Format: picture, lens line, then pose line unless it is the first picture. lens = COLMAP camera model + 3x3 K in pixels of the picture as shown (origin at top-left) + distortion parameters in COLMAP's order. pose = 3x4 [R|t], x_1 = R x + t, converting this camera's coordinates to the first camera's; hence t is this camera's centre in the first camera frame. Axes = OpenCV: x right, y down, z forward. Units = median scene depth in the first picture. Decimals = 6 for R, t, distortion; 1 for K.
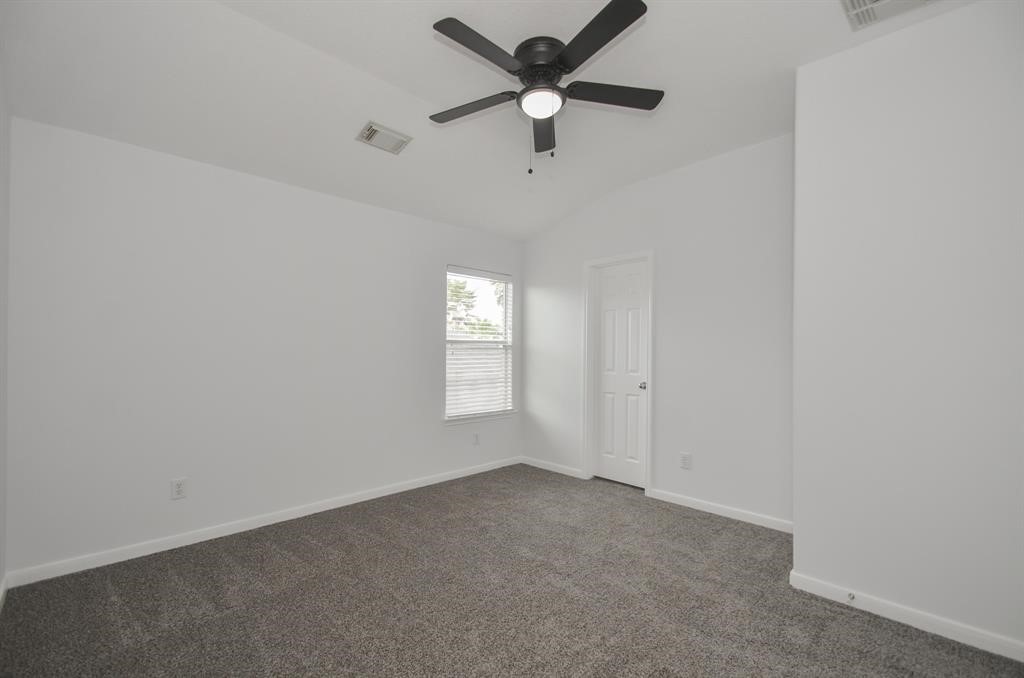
lens RADIAL K [[454.6, 0, 513.5], [0, 454.6, 345.7], [0, 0, 1]] dist [0.002050, -0.005040]
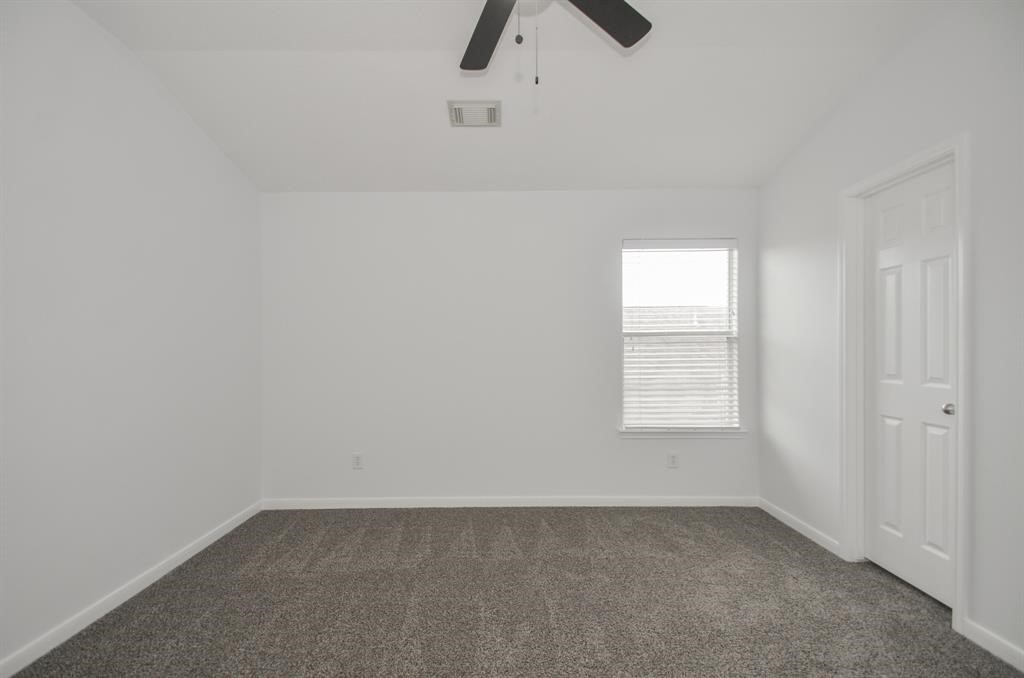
lens RADIAL K [[454.6, 0, 513.5], [0, 454.6, 345.7], [0, 0, 1]] dist [0.002050, -0.005040]
pose [[0.698727, -0.016617, -0.715195, 0.291750], [0.019456, 0.999802, -0.004222, 0.010052], [0.715124, -0.010964, 0.698912, 0.289361]]
